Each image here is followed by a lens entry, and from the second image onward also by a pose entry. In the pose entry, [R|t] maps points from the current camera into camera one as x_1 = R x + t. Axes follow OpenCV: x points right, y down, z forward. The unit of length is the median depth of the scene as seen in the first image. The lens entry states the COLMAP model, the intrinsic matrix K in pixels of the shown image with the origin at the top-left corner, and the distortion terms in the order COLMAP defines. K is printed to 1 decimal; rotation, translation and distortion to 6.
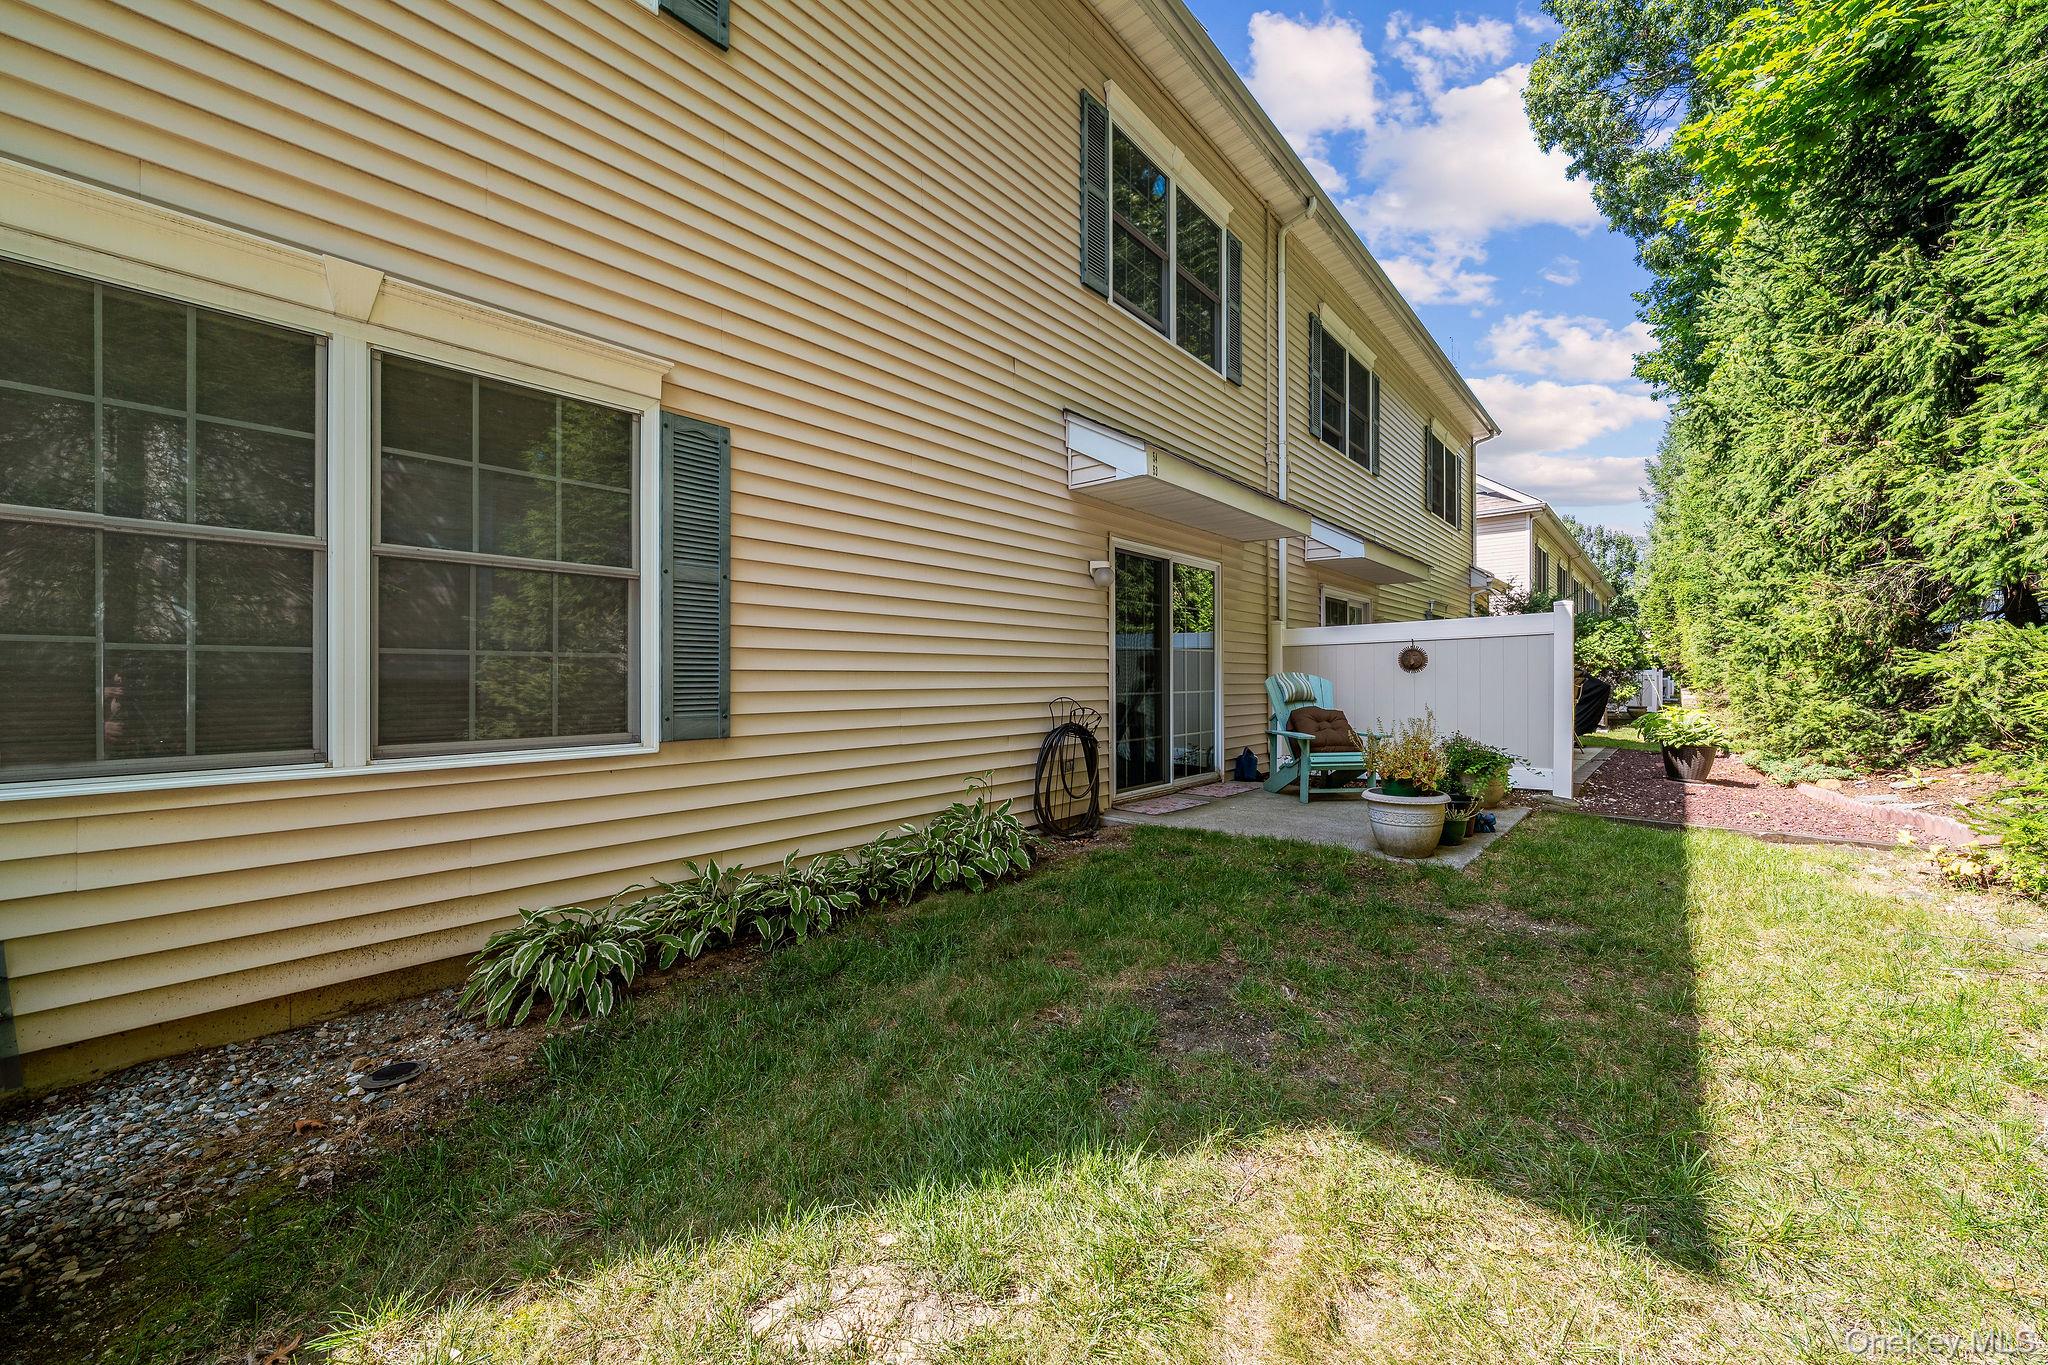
lens RADIAL K [[760.0, 0, 1025.3], [0, 760.0, 680.2], [0, 0, 1]] dist [-0.003328, -0.000010]
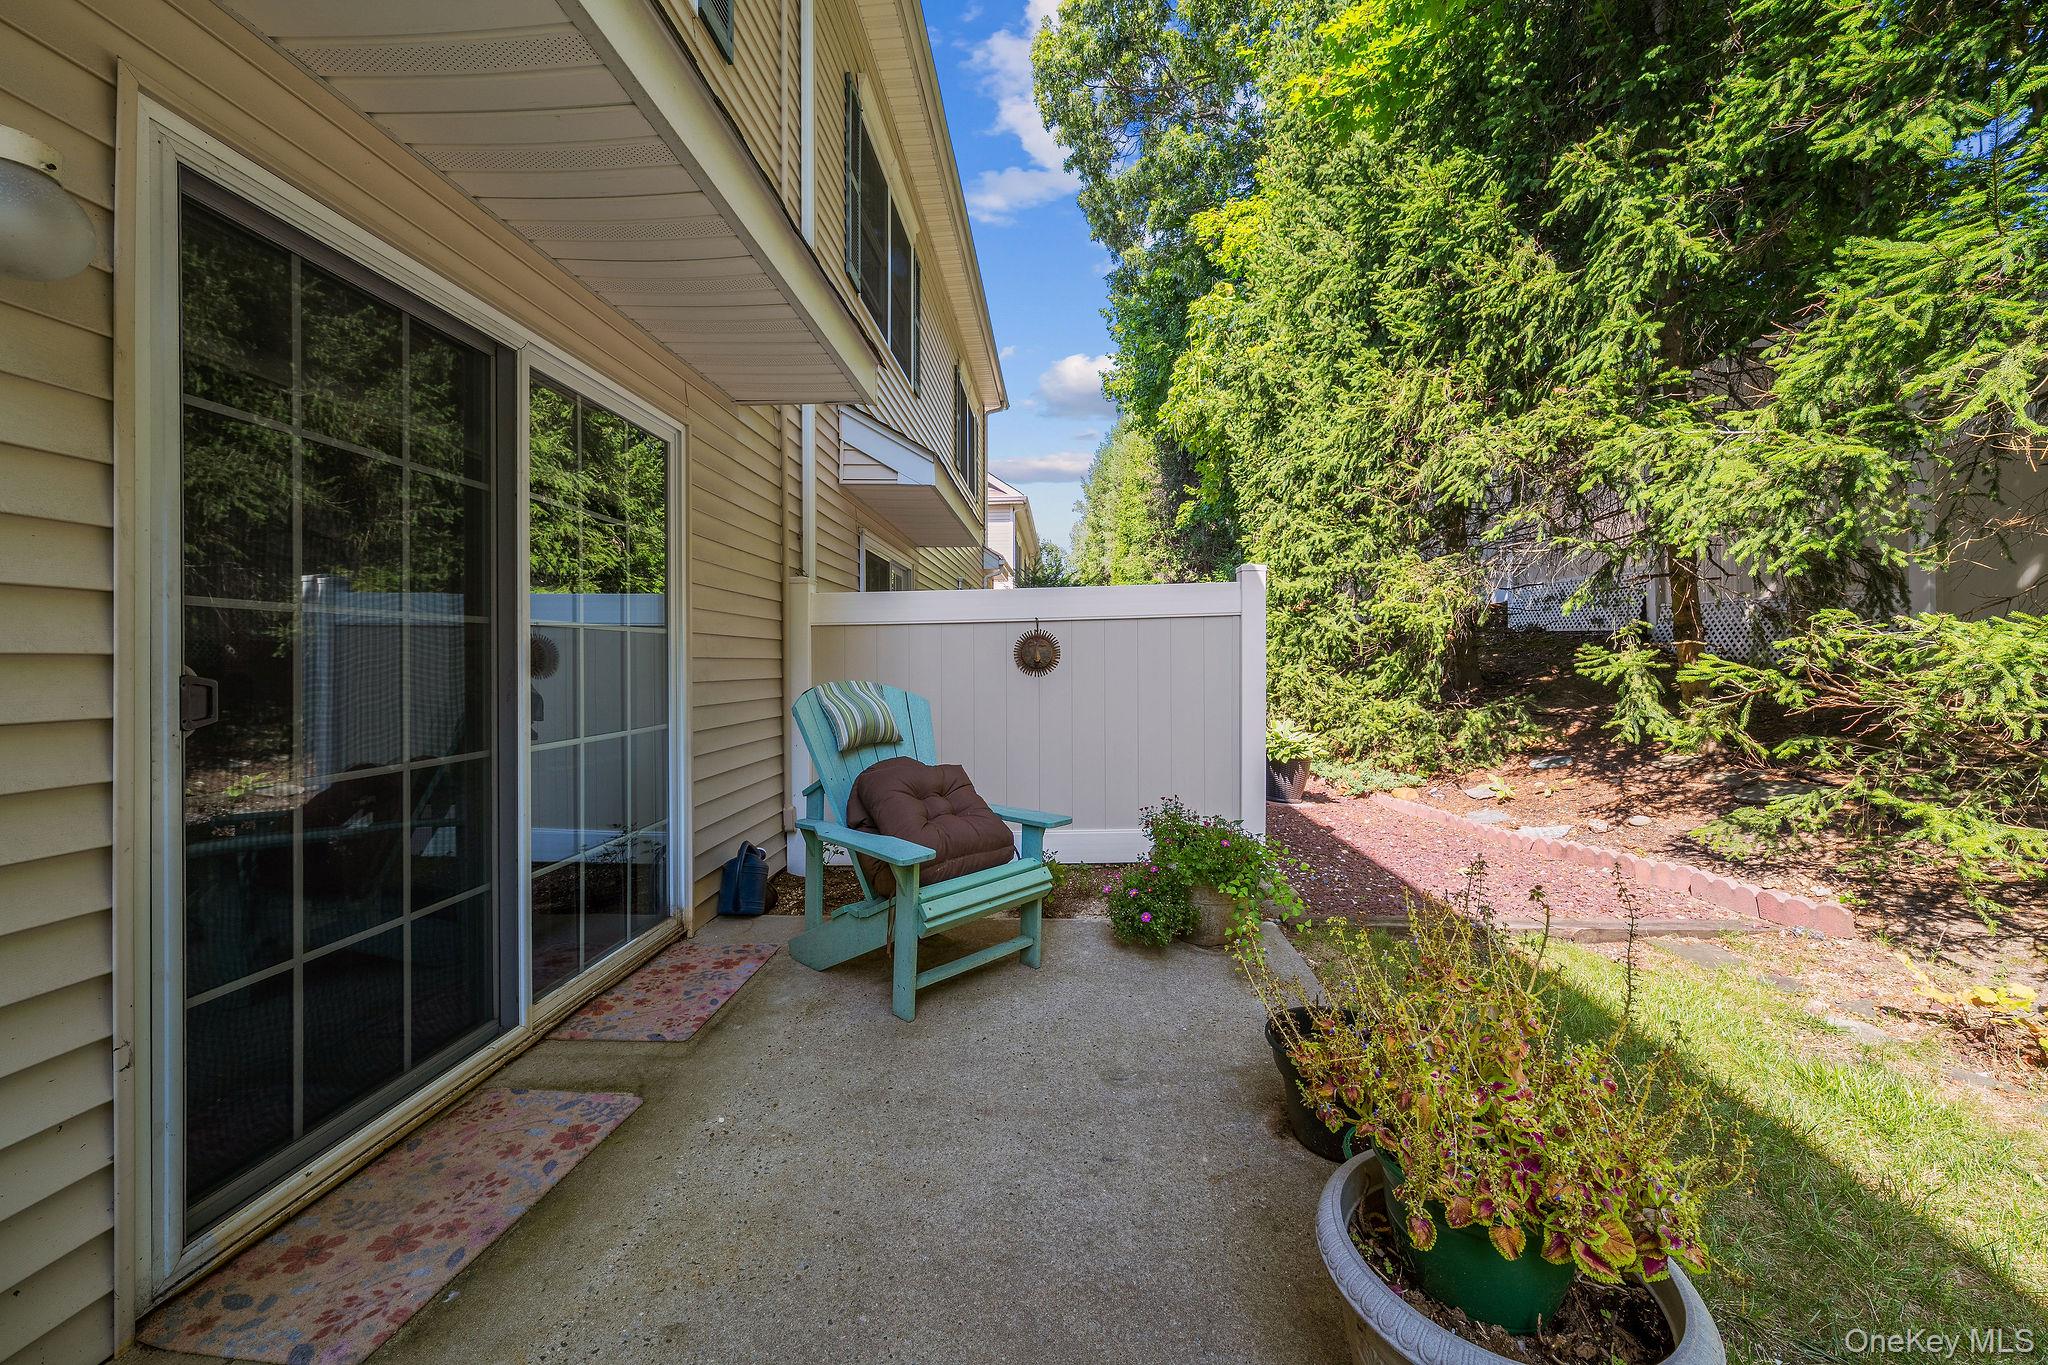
lens RADIAL K [[760.0, 0, 1030.7], [0, 760.0, 662.5], [0, 0, 1]] dist [-0.003328, -0.000010]
pose [[0.788393, -0.001349, 0.615171, 0.140040], [0.002370, 0.999997, -0.000844, -0.017888], [-0.615168, 0.002123, 0.788394, 0.511800]]
